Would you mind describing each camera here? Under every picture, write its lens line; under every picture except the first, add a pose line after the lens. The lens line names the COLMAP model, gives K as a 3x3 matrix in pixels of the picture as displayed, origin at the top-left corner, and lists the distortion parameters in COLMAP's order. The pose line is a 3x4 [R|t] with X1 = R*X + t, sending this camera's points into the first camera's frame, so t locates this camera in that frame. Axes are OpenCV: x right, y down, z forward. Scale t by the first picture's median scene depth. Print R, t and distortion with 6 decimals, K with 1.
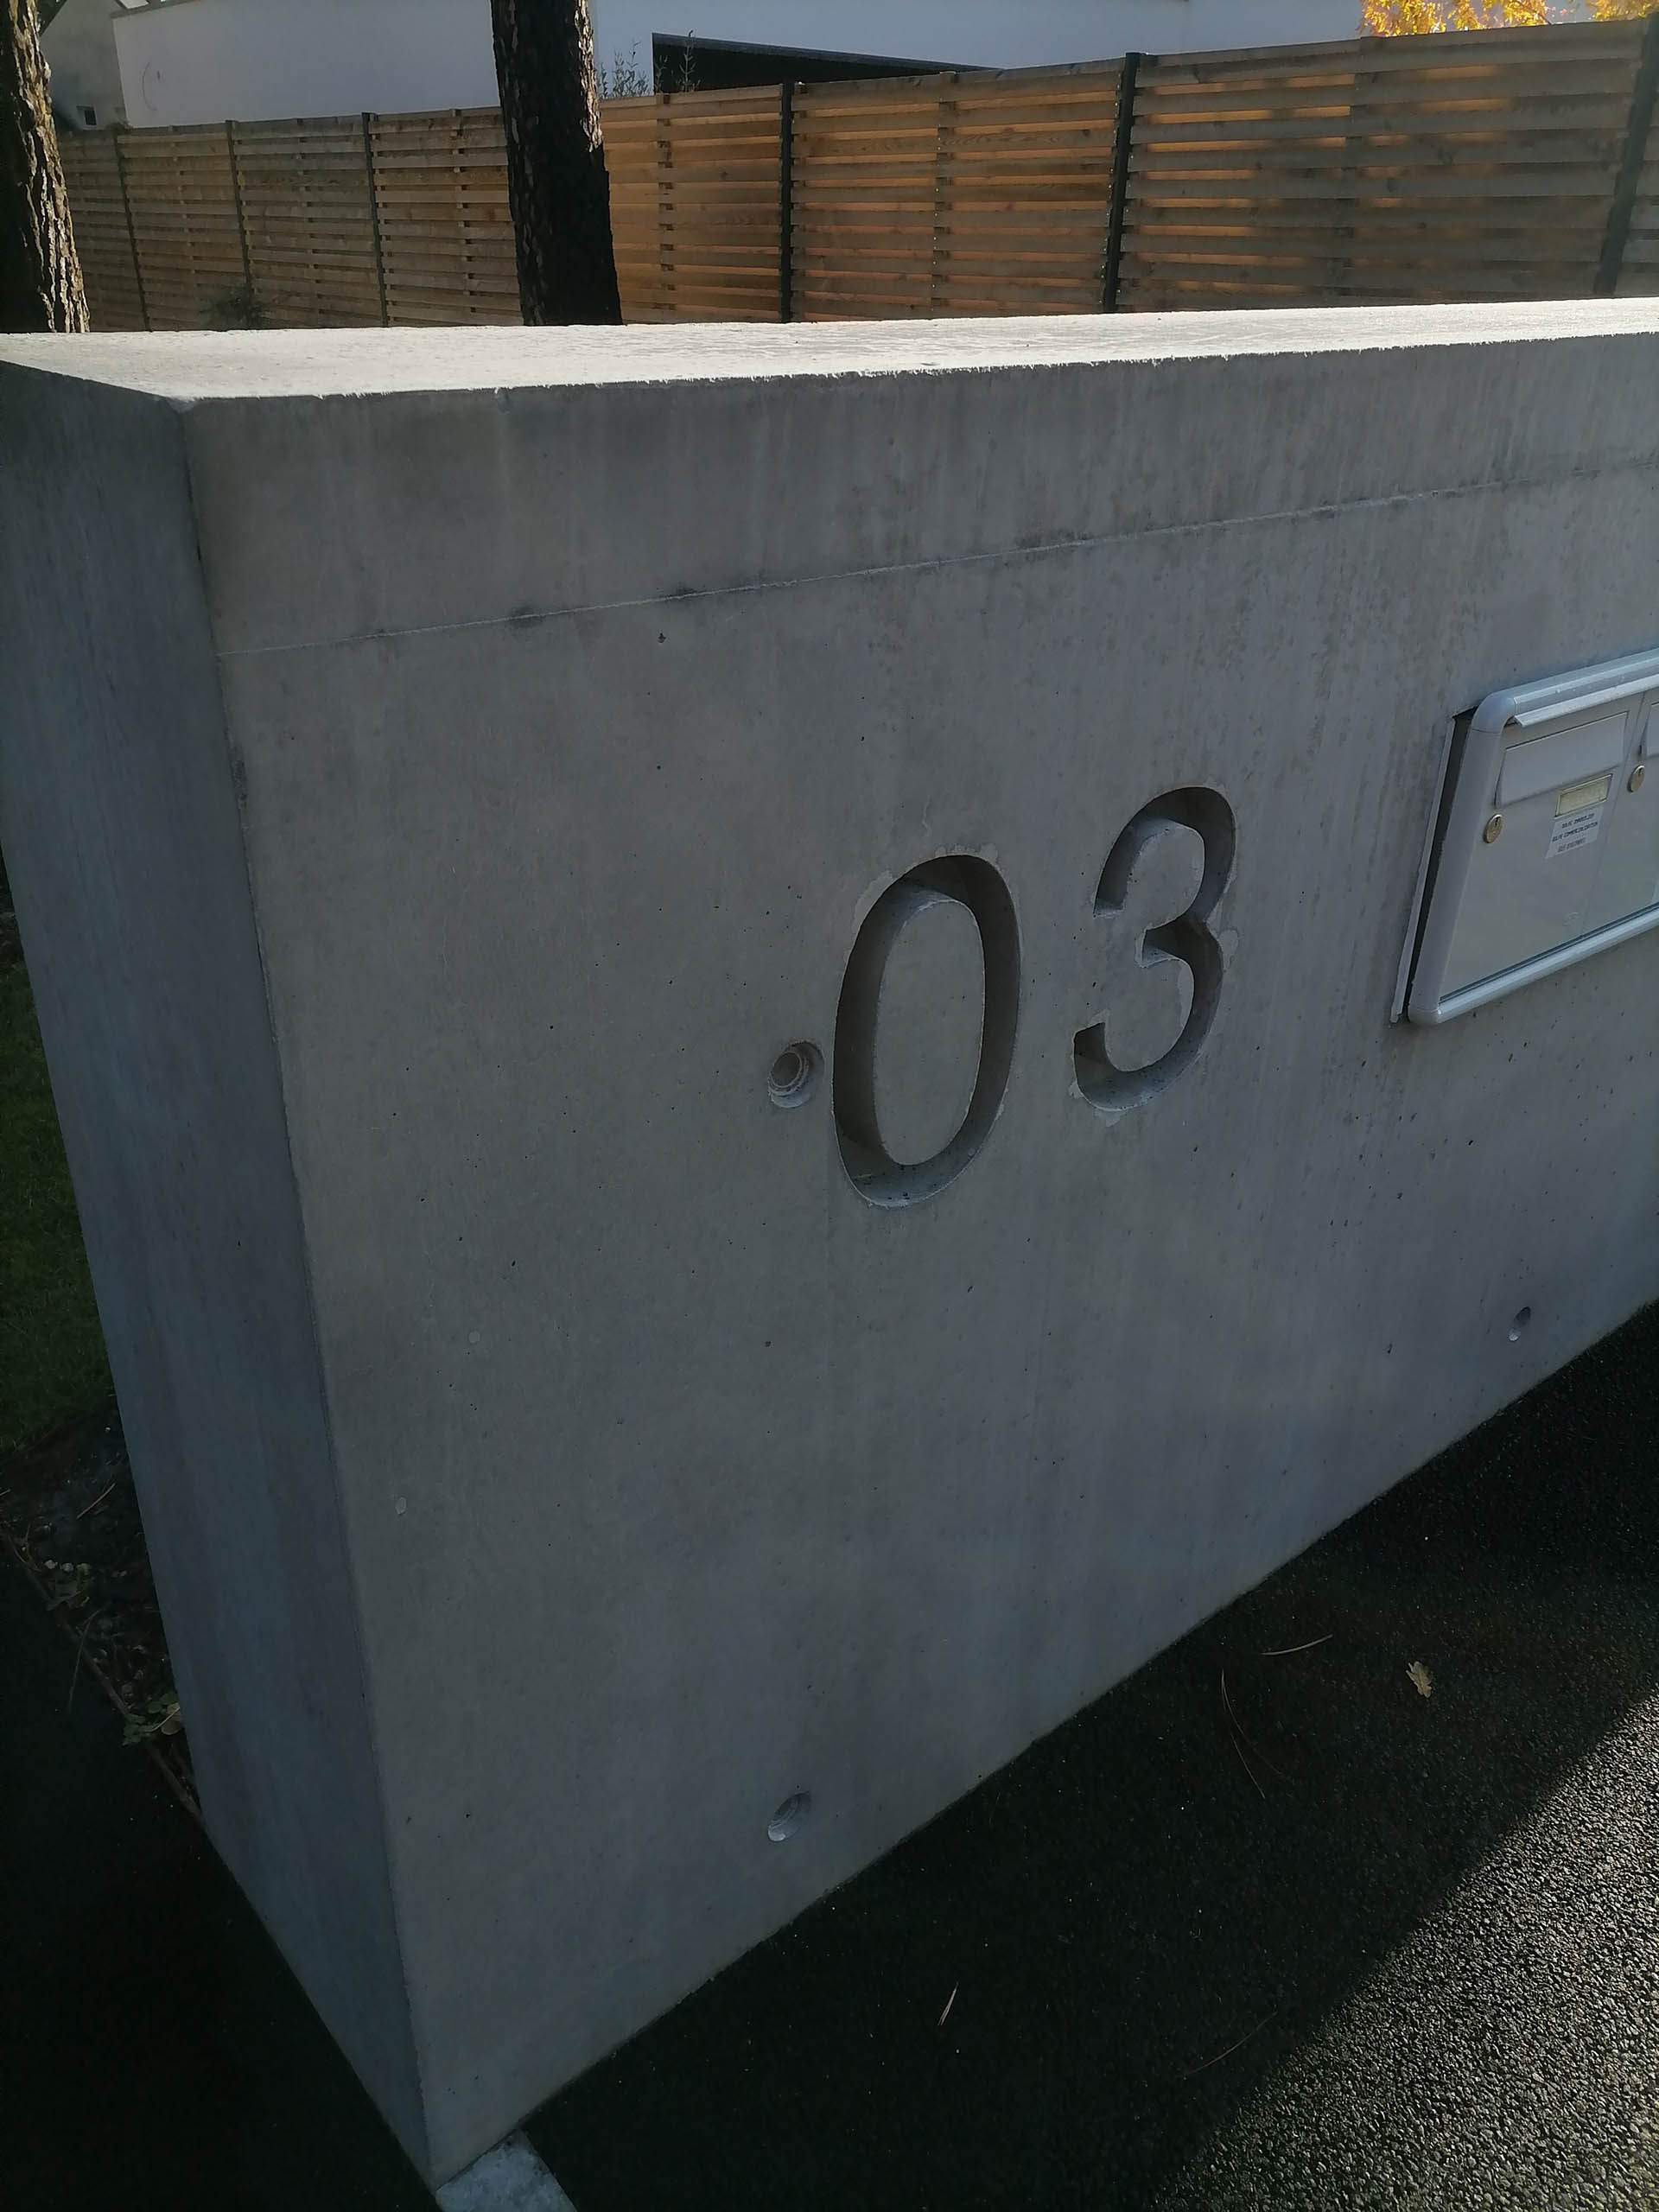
lens RADIAL K [[1659.4, 0, 820.6], [0, 1659.4, 1098.6], [0, 0, 1]] dist [0.044720, -0.017879]
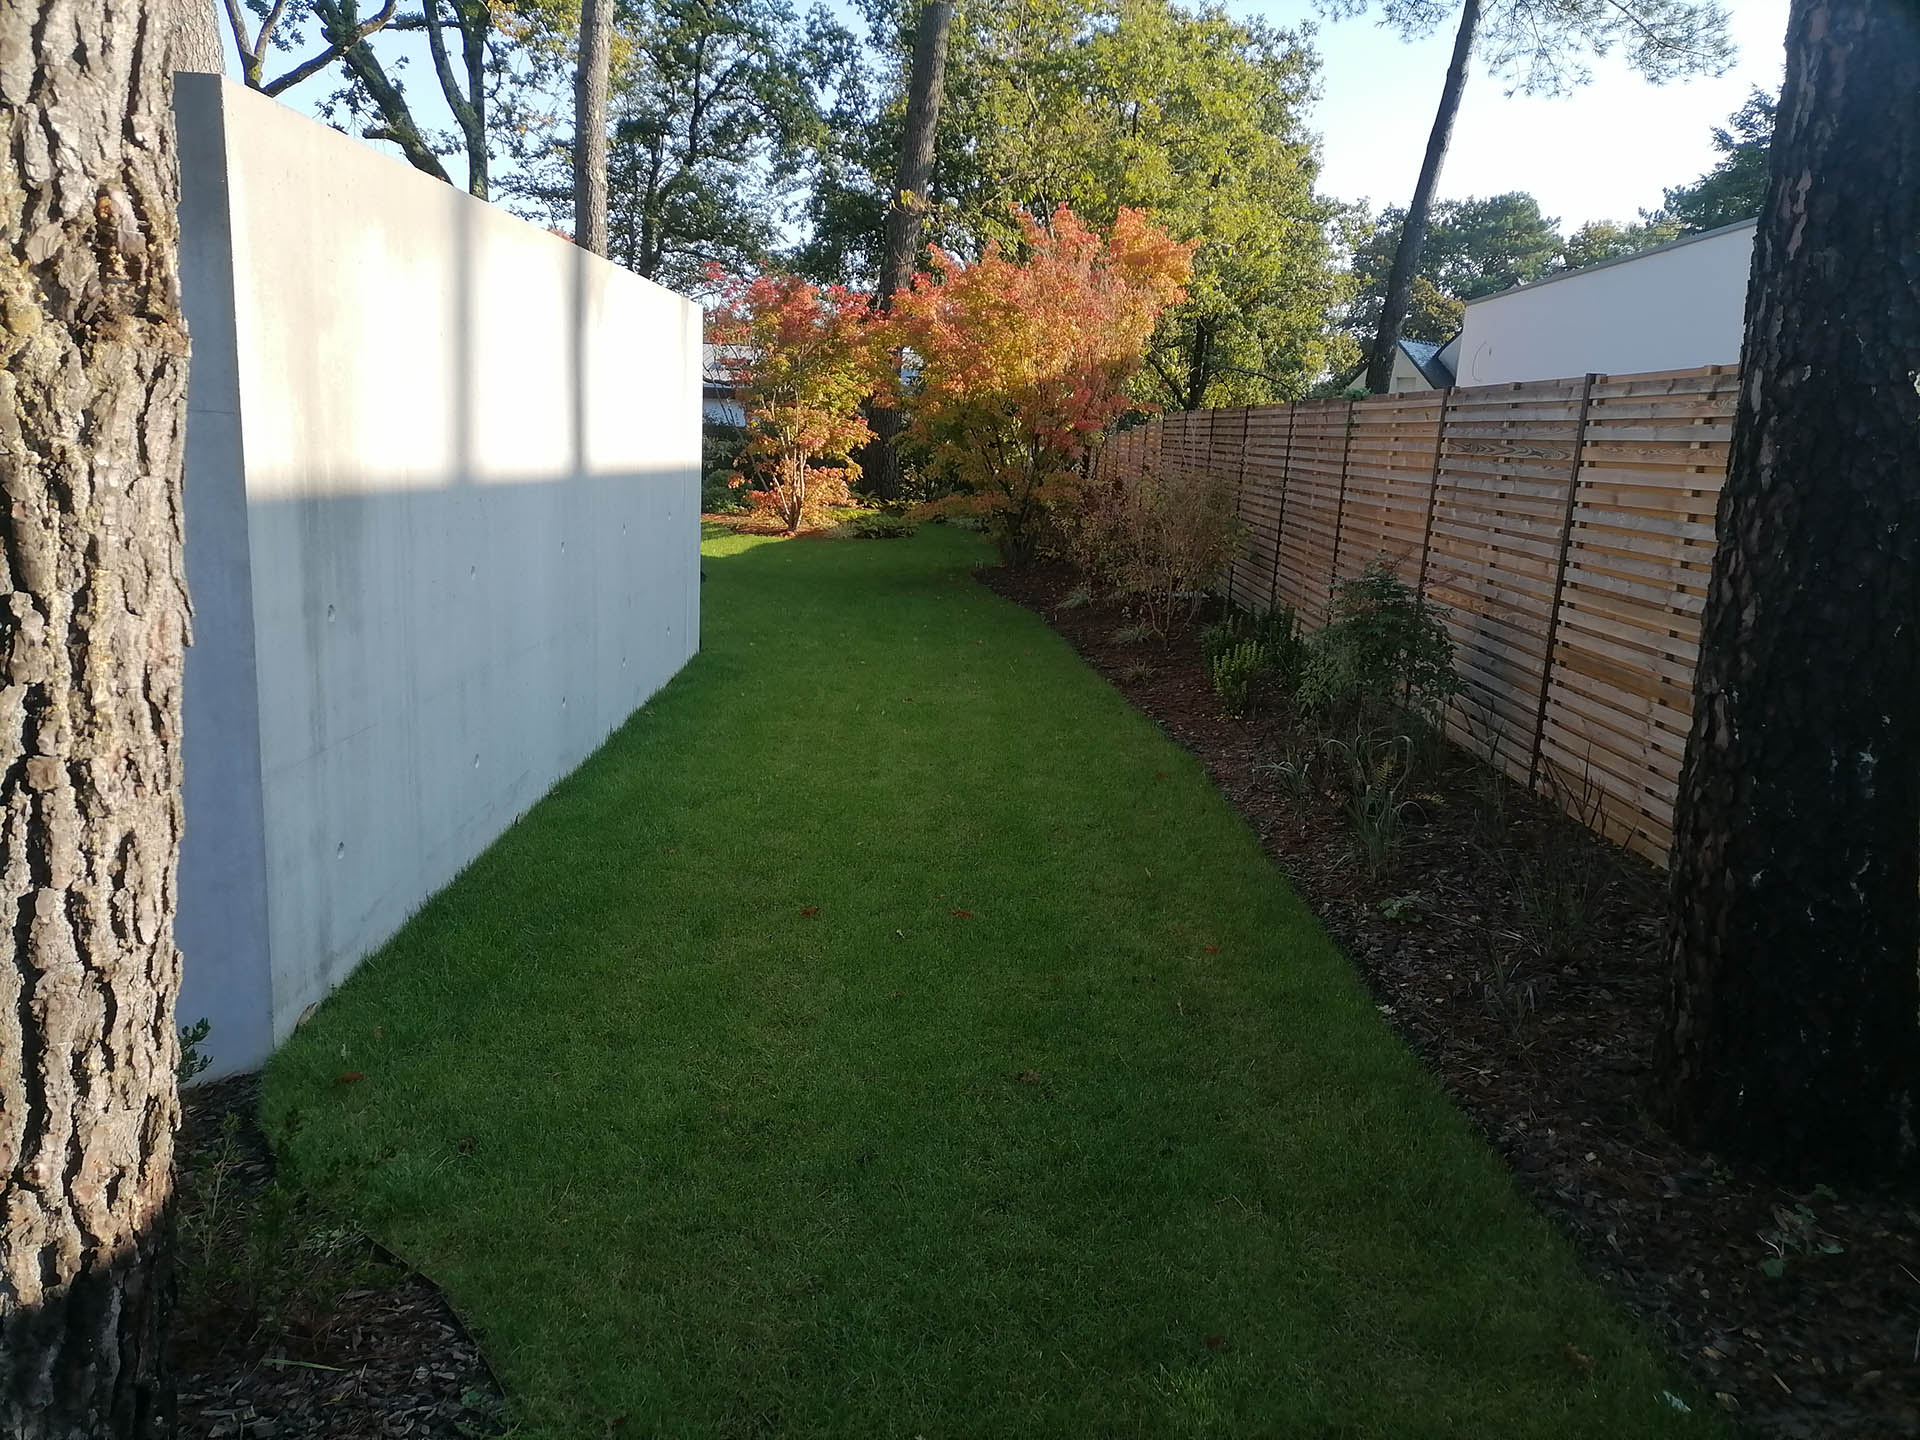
lens RADIAL K [[1440.4, 0, 943.0], [0, 1440.4, 729.4], [0, 0, 1]] dist [0.044720, -0.017879]
pose [[0.745050, 0.156824, -0.648310, -0.055921], [-0.339504, 0.925802, -0.166217, -0.298446], [0.574140, 0.343944, 0.743011, 0.521668]]
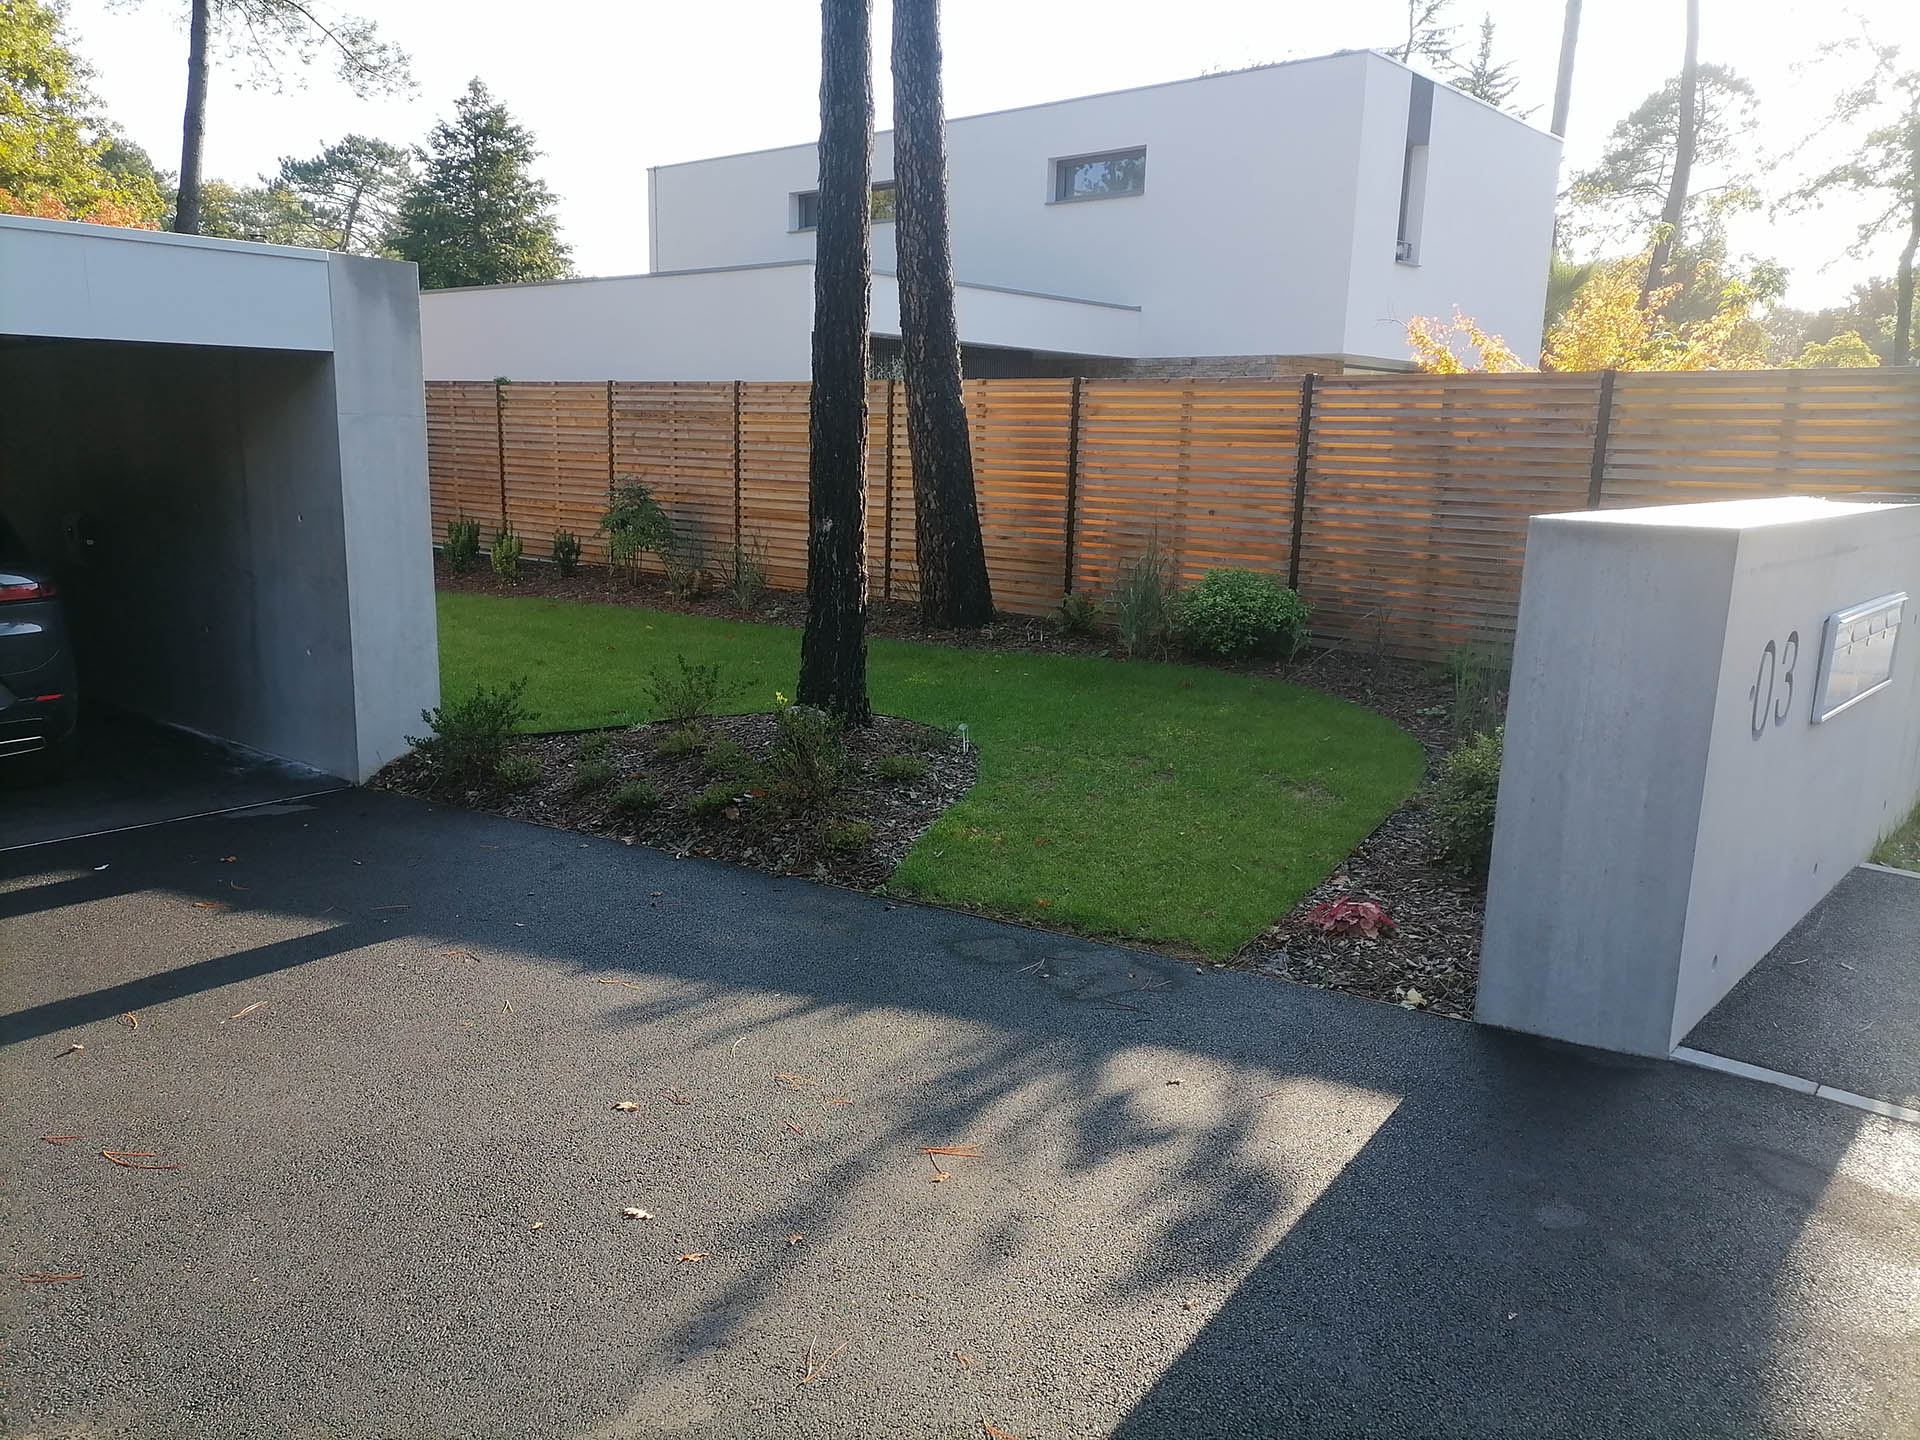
lens RADIAL K [[1440.4, 0, 949.6], [0, 1440.4, 736.3], [0, 0, 1]] dist [0.044720, -0.017879]
pose [[0.987927, -0.022271, 0.153314, -0.358959], [0.062168, 0.963432, -0.260642, 0.128225], [-0.141902, 0.267026, 0.953184, -0.289884]]
